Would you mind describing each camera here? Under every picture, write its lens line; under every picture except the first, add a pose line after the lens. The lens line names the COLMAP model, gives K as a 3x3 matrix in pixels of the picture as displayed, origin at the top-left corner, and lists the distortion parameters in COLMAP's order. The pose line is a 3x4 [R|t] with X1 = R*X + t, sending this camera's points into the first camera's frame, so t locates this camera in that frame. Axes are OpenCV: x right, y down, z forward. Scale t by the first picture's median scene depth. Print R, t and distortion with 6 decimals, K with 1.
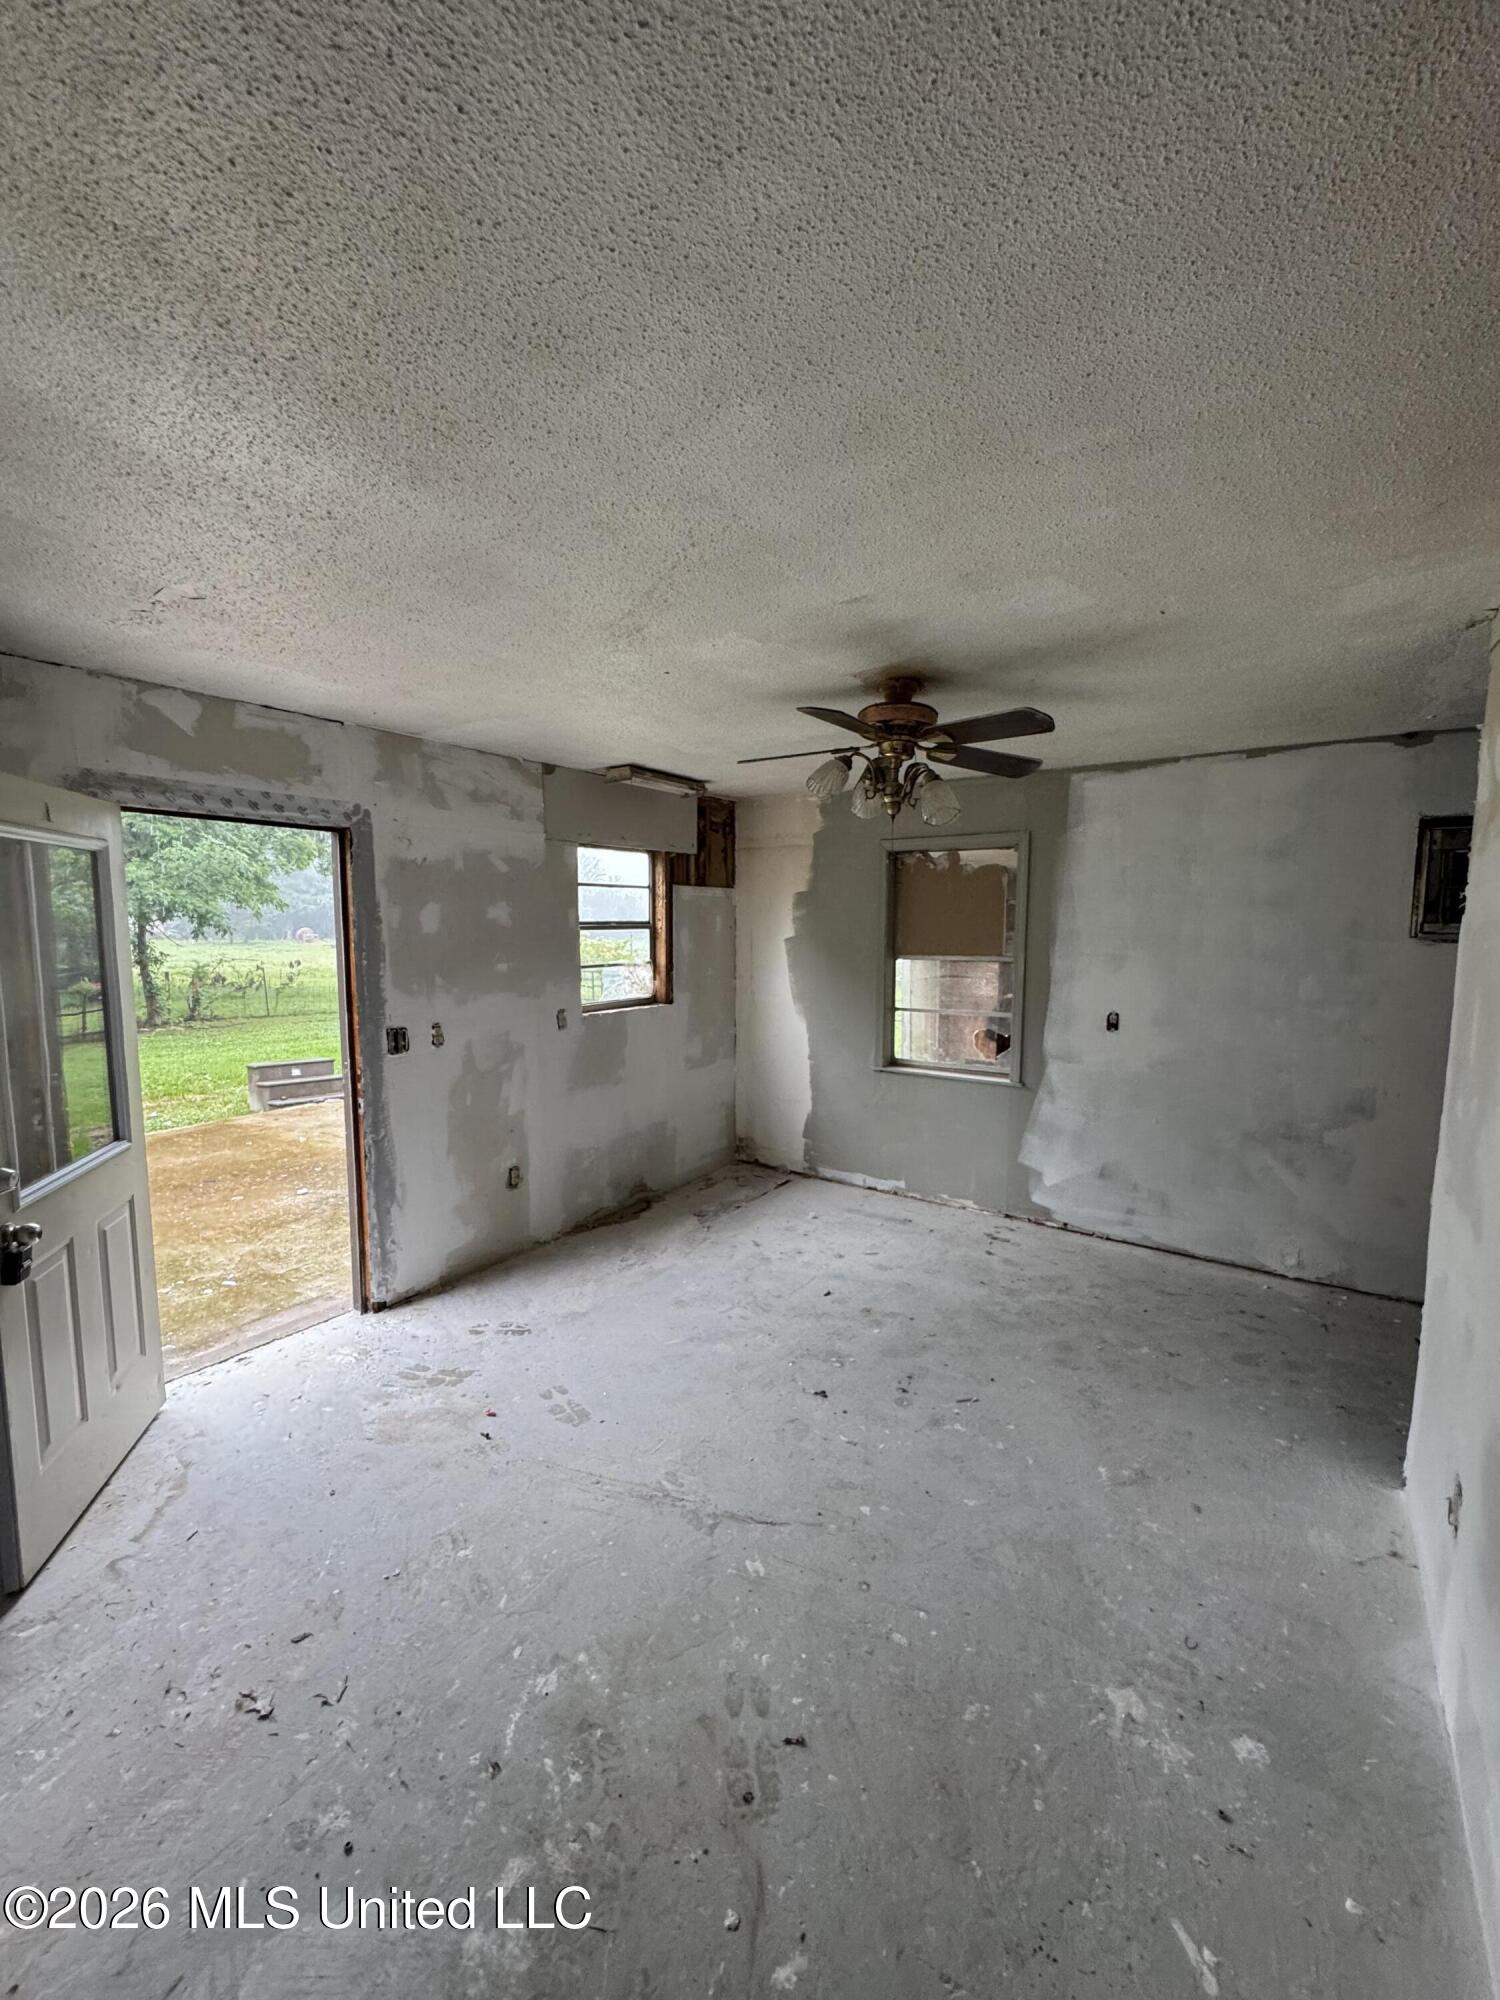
lens RADIAL K [[798.1, 0, 750.0], [0, 798.1, 1000.0], [0, 0, 1]] dist [-0.000720, 0.000098]
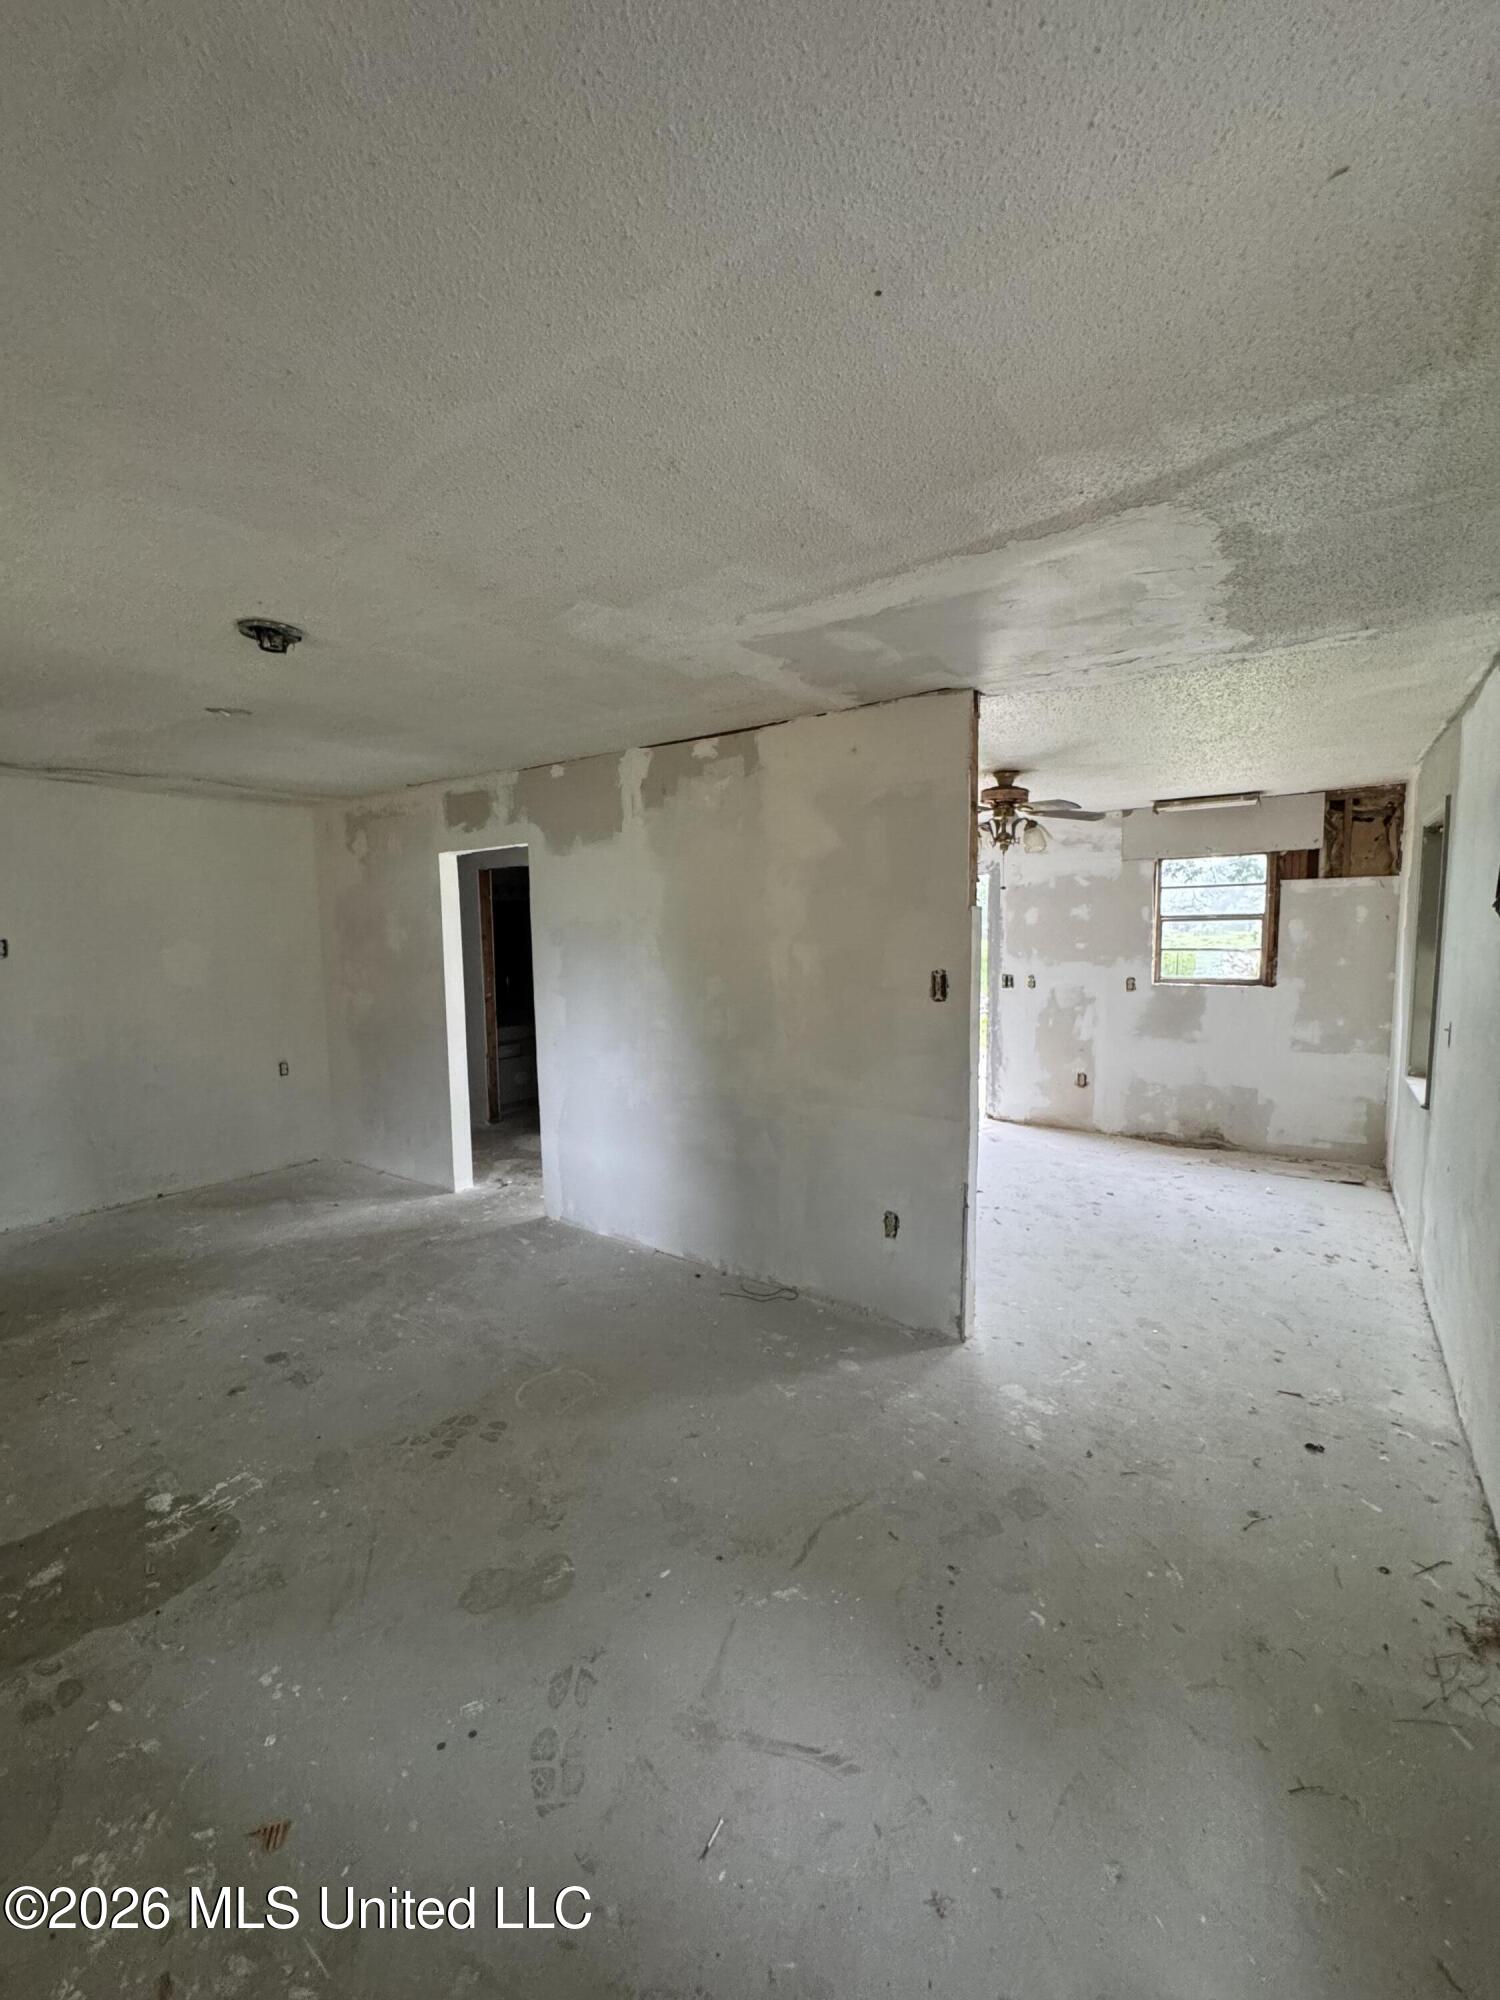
lens RADIAL K [[798.1, 0, 750.0], [0, 798.1, 1000.0], [0, 0, 1]] dist [-0.000720, 0.000098]
pose [[-0.005164, 0.089514, -0.995972, 1.232593], [-0.081019, 0.992674, 0.089638, -0.021491], [0.996699, 0.081156, 0.002126, 0.325779]]
